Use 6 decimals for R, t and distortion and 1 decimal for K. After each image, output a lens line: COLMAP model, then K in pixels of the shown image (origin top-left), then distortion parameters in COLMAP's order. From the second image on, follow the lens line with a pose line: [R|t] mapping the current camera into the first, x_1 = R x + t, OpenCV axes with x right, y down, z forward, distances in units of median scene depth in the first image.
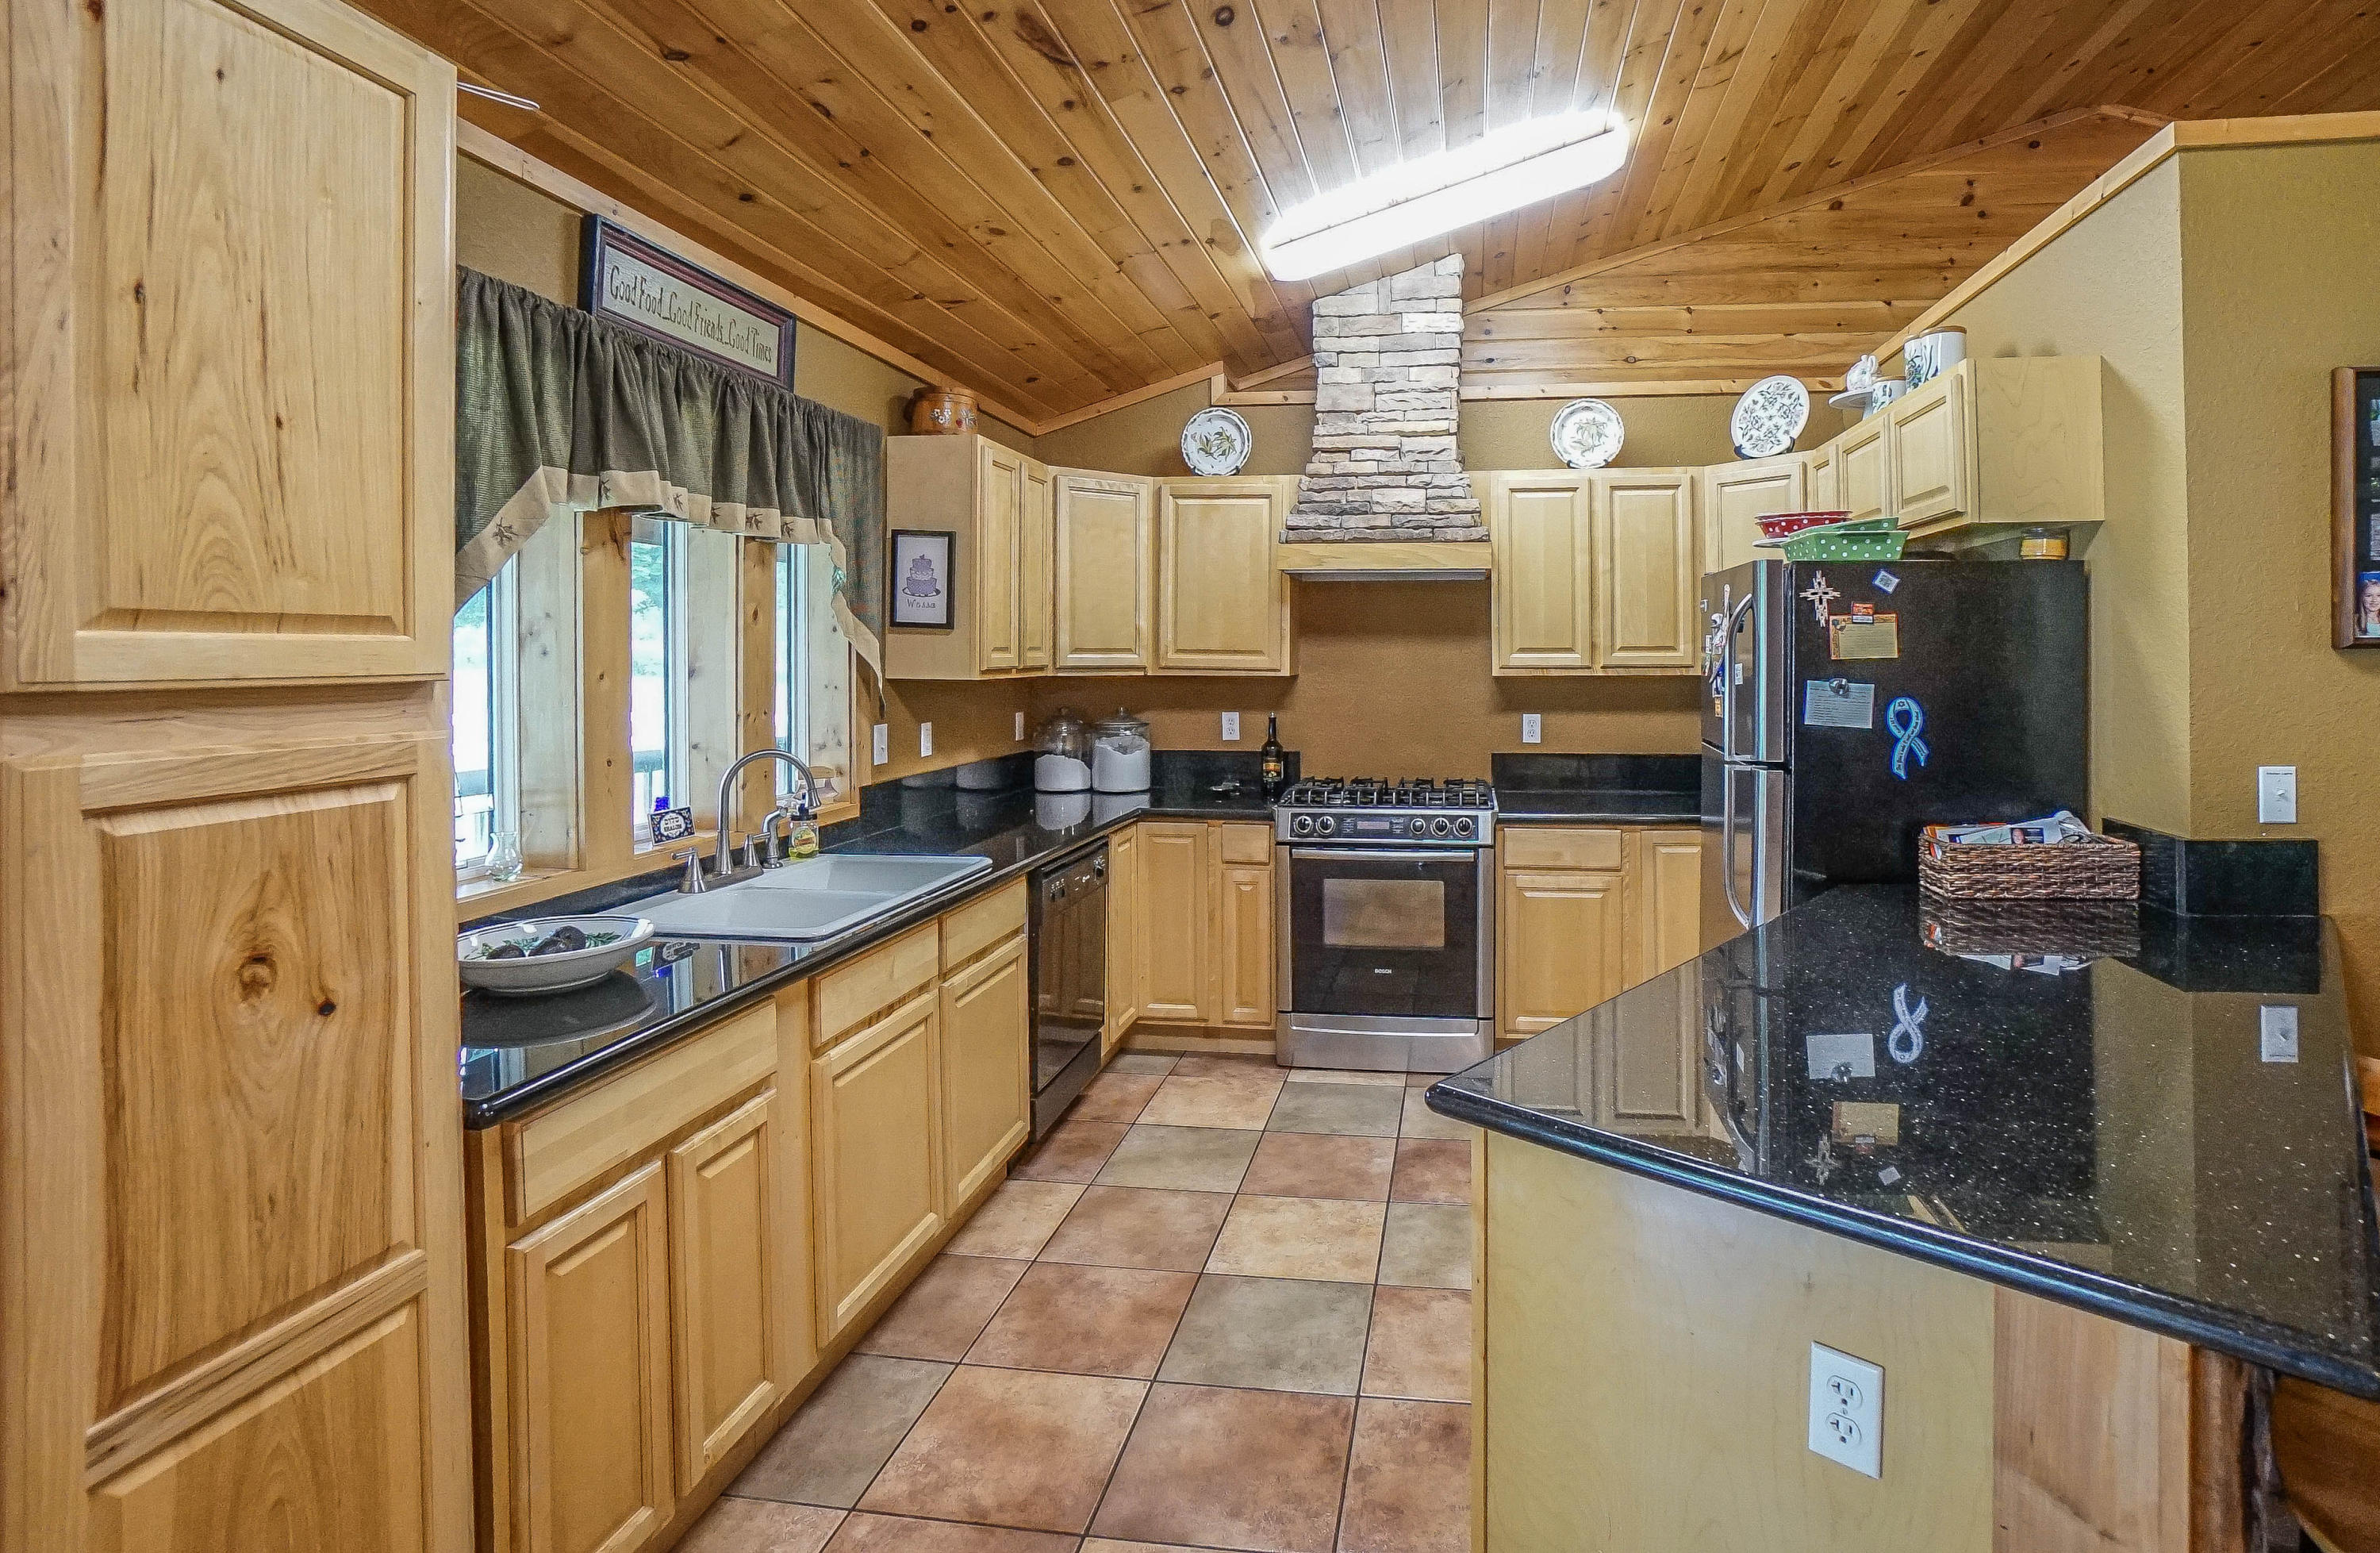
lens RADIAL K [[1135.6, 0, 1350.3], [0, 1135.6, 653.6], [0, 0, 1]] dist [-0.052356, 0.002230]
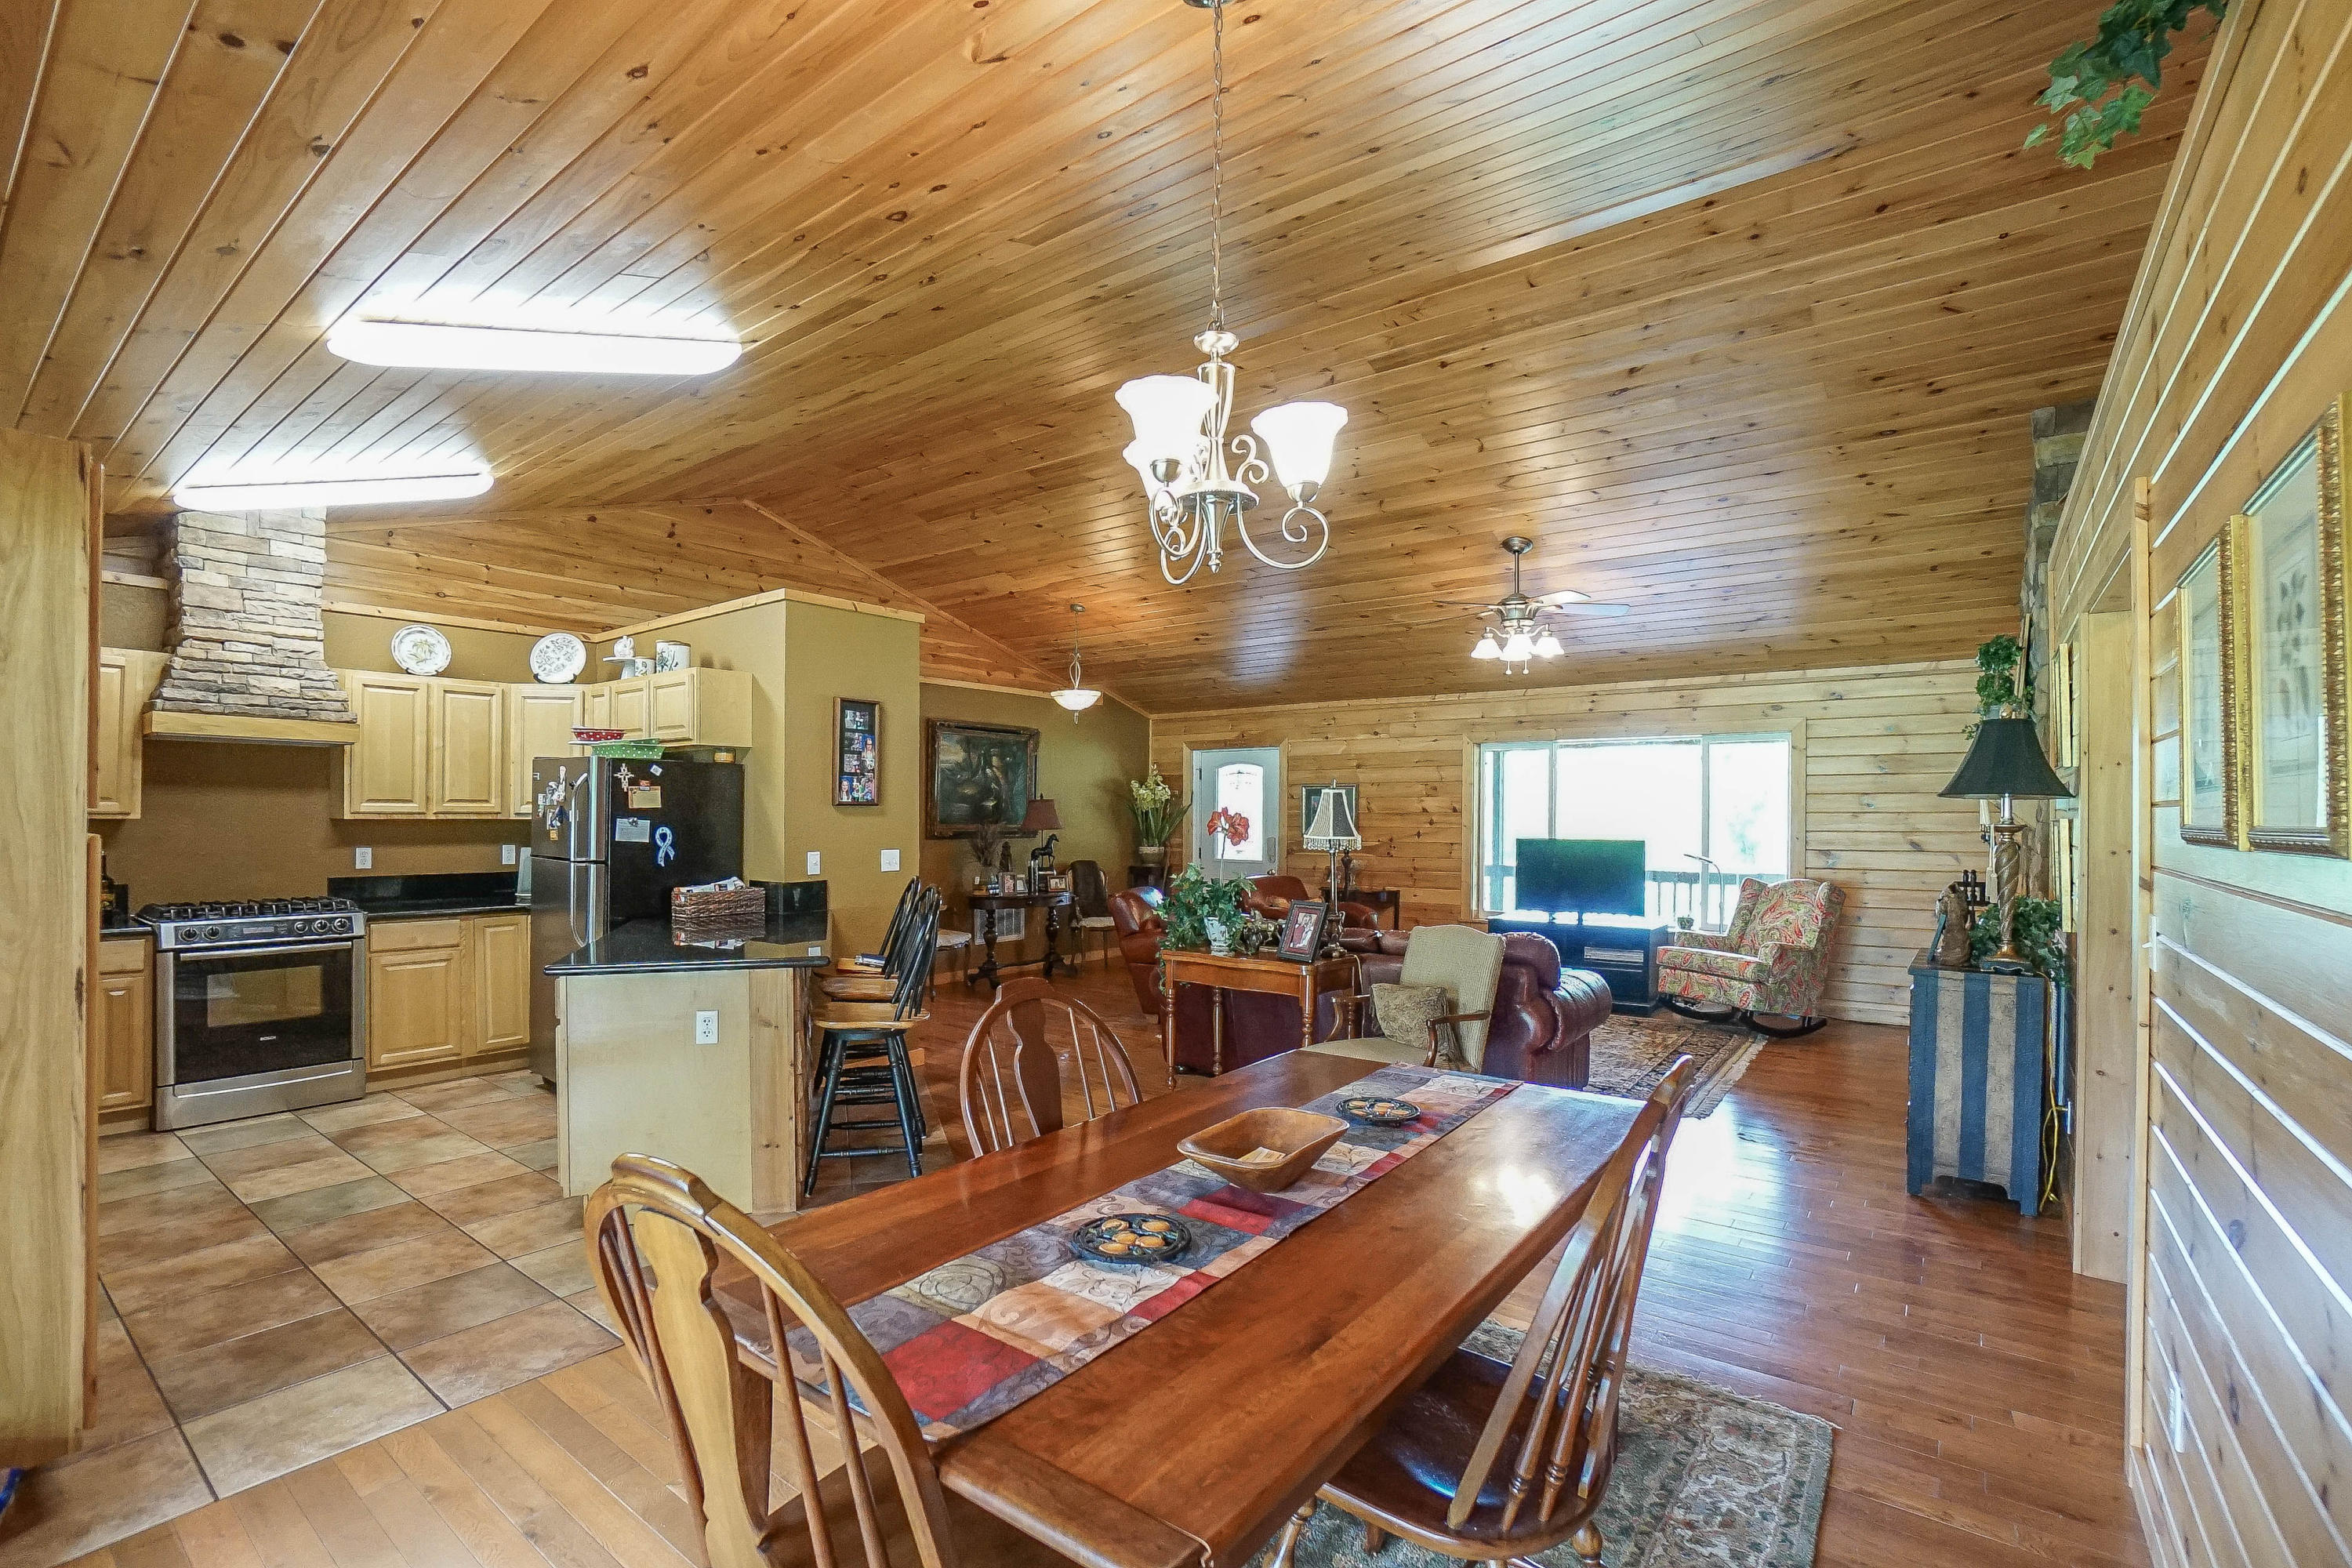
lens RADIAL K [[1043.4, 0, 1165.4], [0, 1043.4, 810.9], [0, 0, 1]] dist [-0.060068, 0.017328]
pose [[0.524501, 0.006480, 0.851385, -0.429297], [-0.010747, 0.999942, -0.000990, 0.000953], [-0.851342, -0.008630, 0.524540, -0.528767]]
